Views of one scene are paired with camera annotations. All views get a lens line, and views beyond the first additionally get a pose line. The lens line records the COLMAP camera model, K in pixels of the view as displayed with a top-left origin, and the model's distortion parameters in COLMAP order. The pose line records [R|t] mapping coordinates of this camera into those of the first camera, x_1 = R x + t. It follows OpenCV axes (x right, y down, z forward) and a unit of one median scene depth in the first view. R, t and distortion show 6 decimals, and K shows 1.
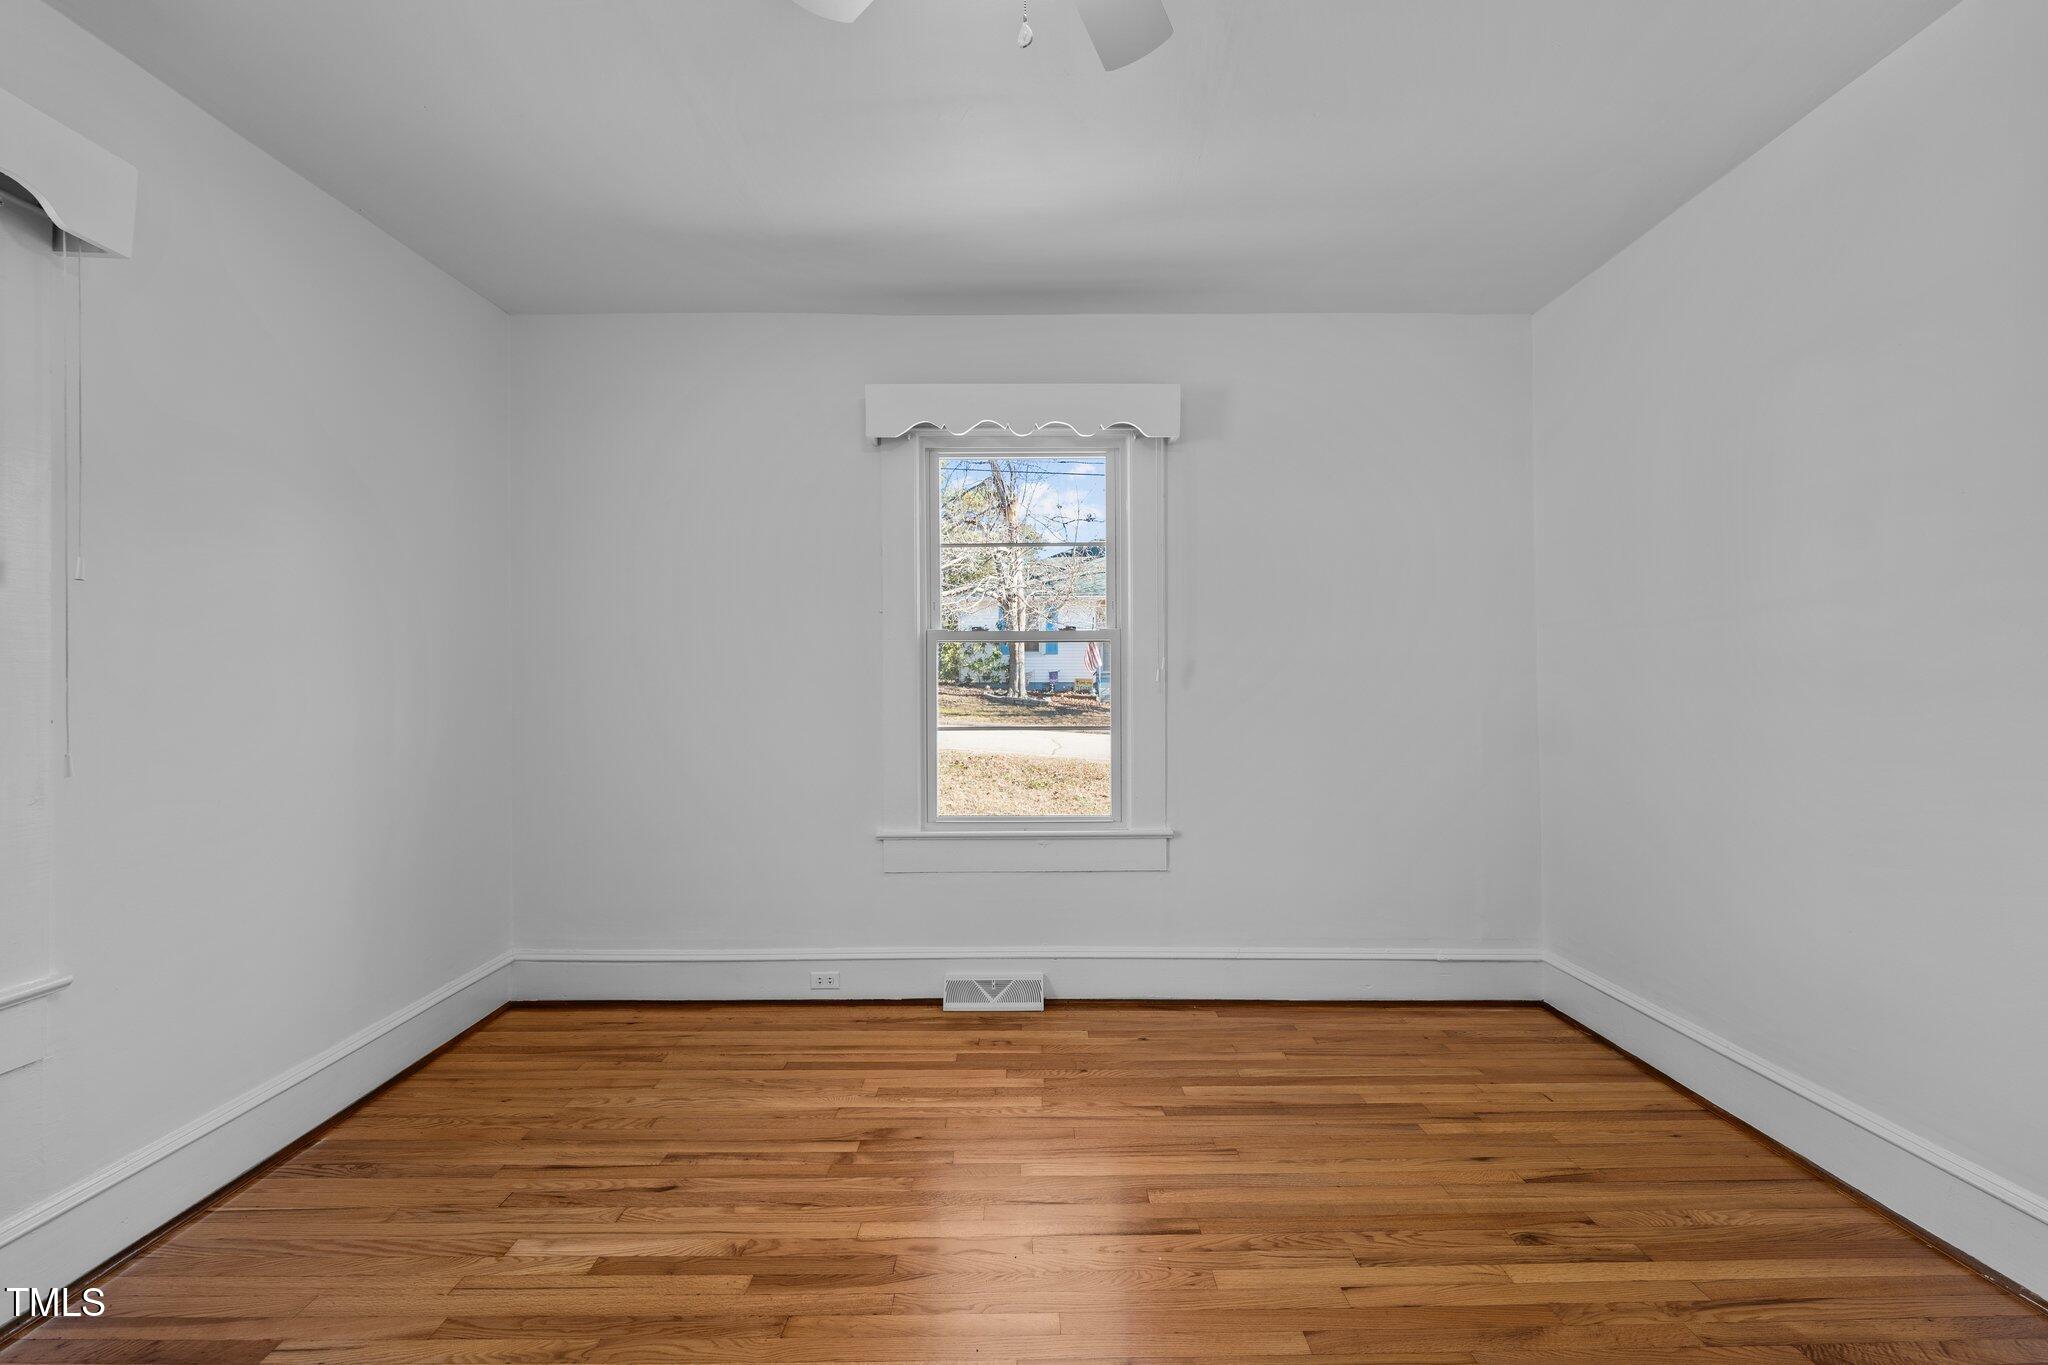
lens RADIAL K [[834.2, 0, 1028.1], [0, 834.2, 682.5], [0, 0, 1]] dist [0.002305, -0.000341]
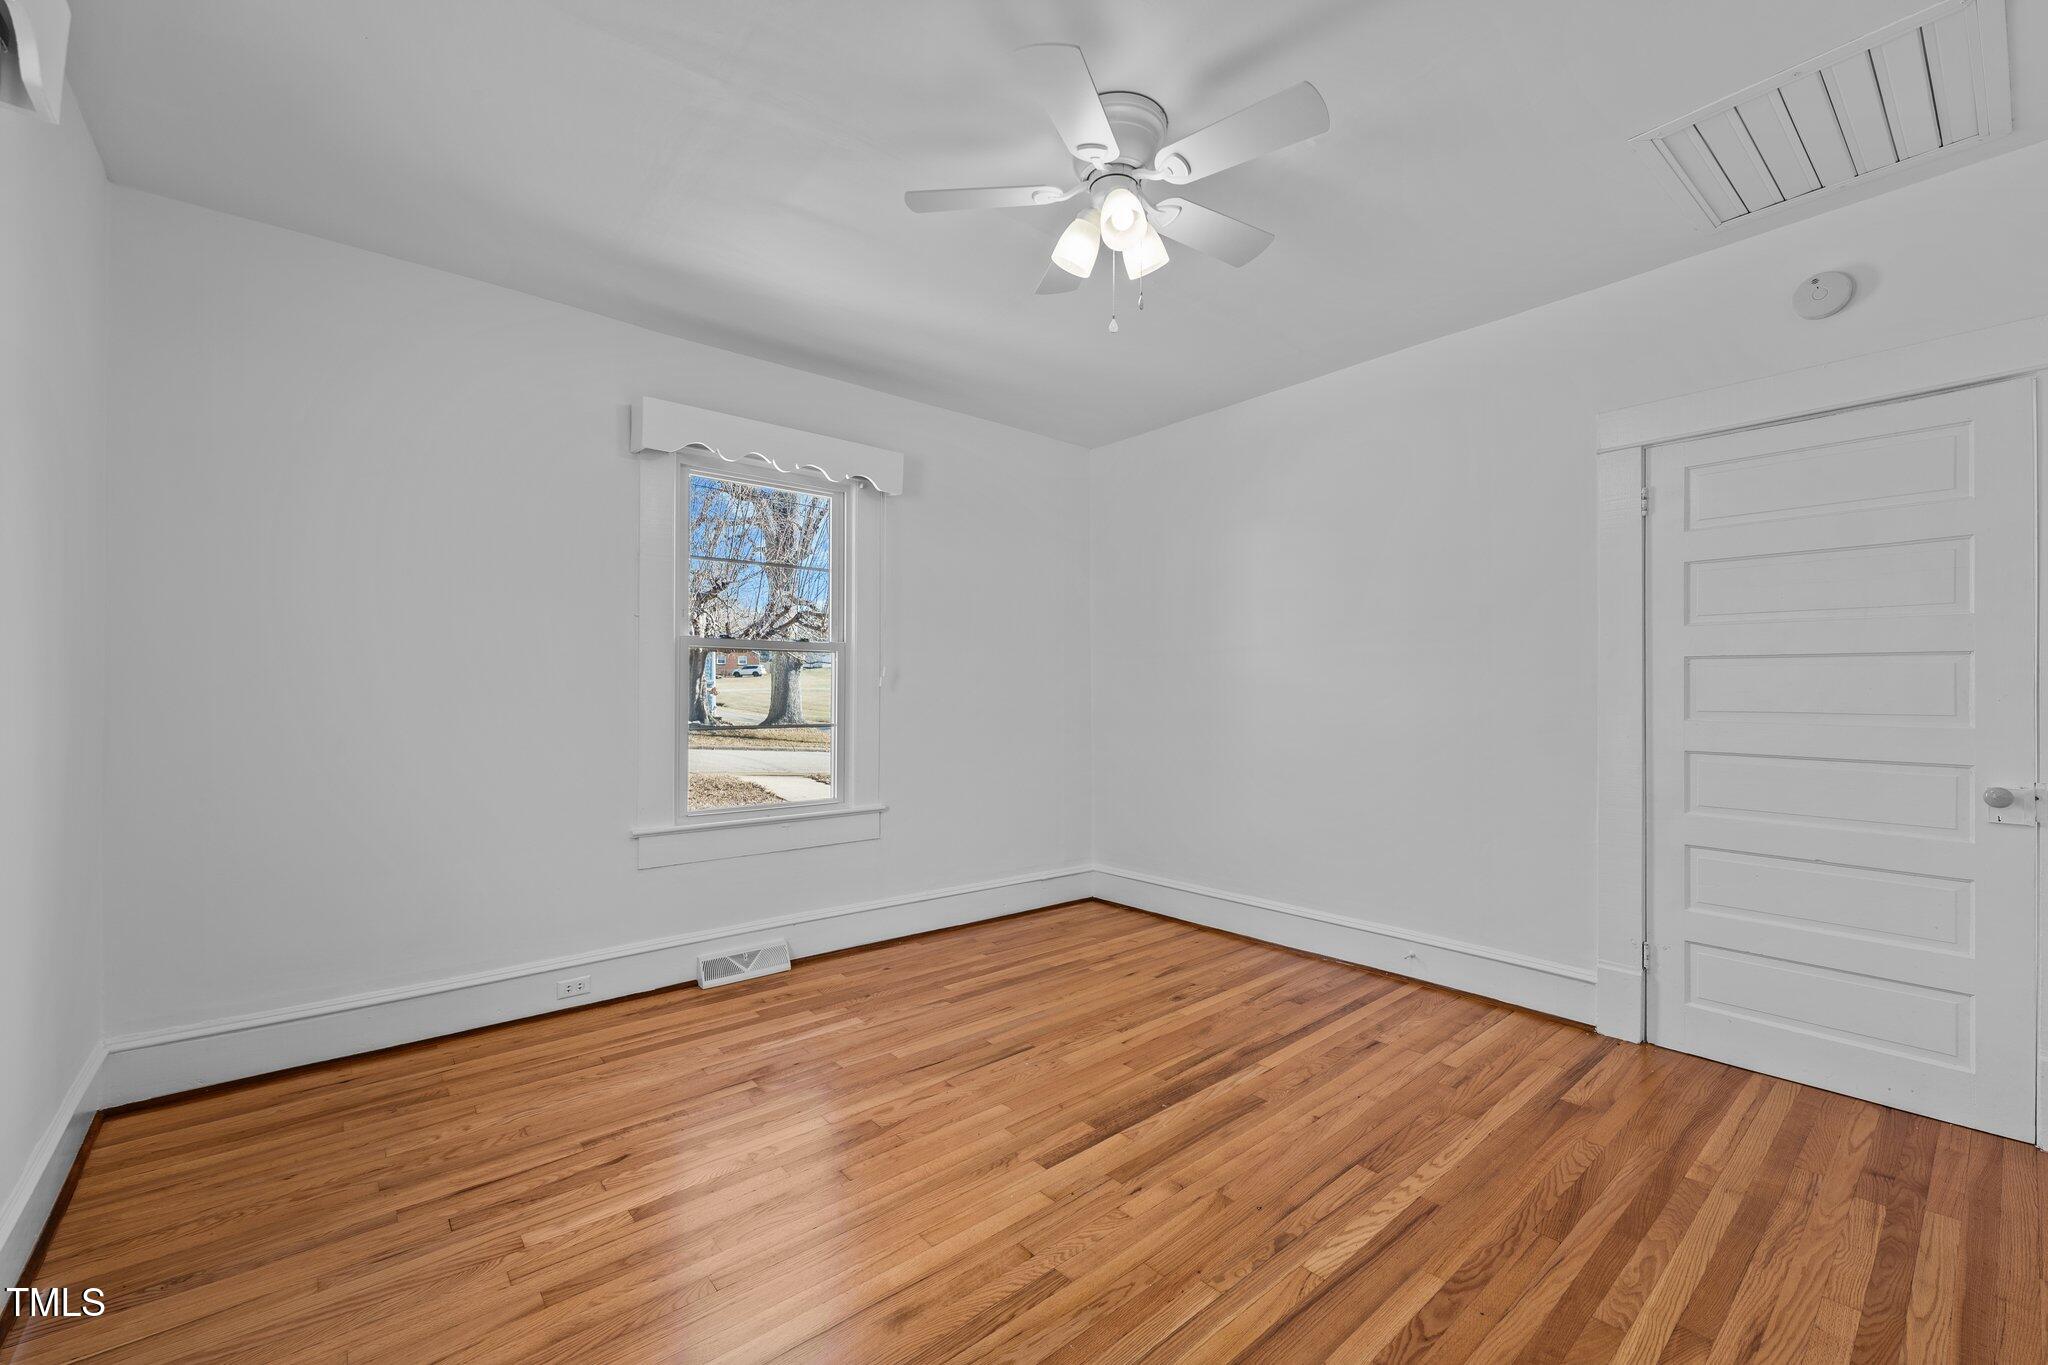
lens RADIAL K [[834.2, 0, 1028.1], [0, 834.2, 682.5], [0, 0, 1]] dist [0.002305, -0.000341]
pose [[0.761618, 0.013855, 0.647878, -0.569812], [-0.007465, 0.999893, -0.012608, 0.009053], [-0.647983, 0.004766, 0.761640, -0.112085]]
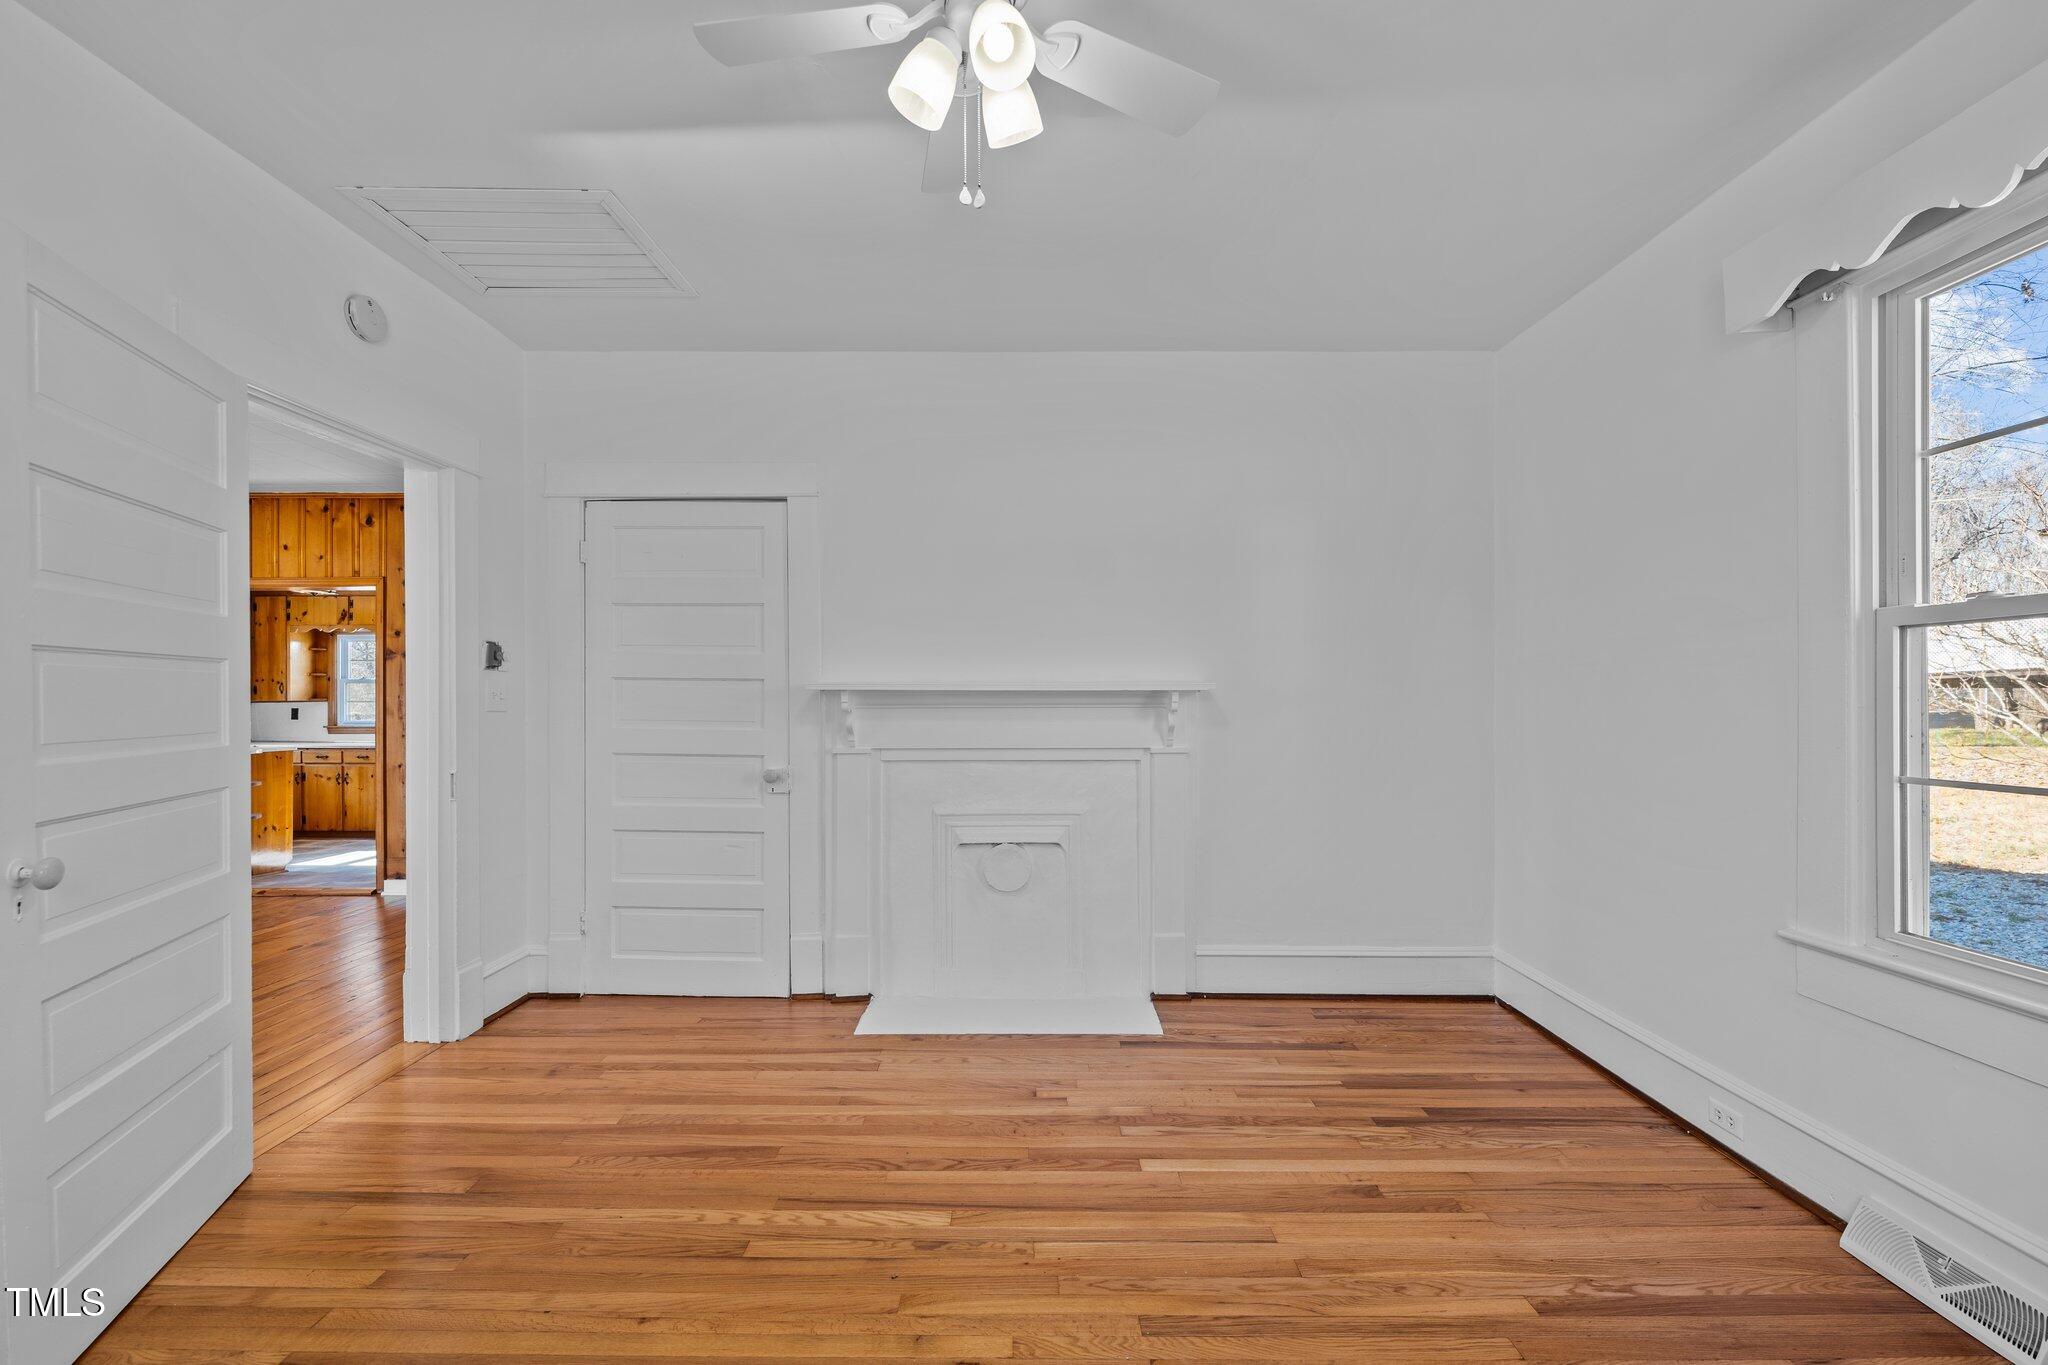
lens RADIAL K [[850.3, 0, 1020.2], [0, 850.3, 692.8], [0, 0, 1]] dist [0.001425, -0.000432]
pose [[-0.999936, 0.010048, 0.005104, -0.028733], [0.010004, 0.999913, -0.008620, 0.004555], [-0.005190, -0.008568, -0.999950, 1.019390]]
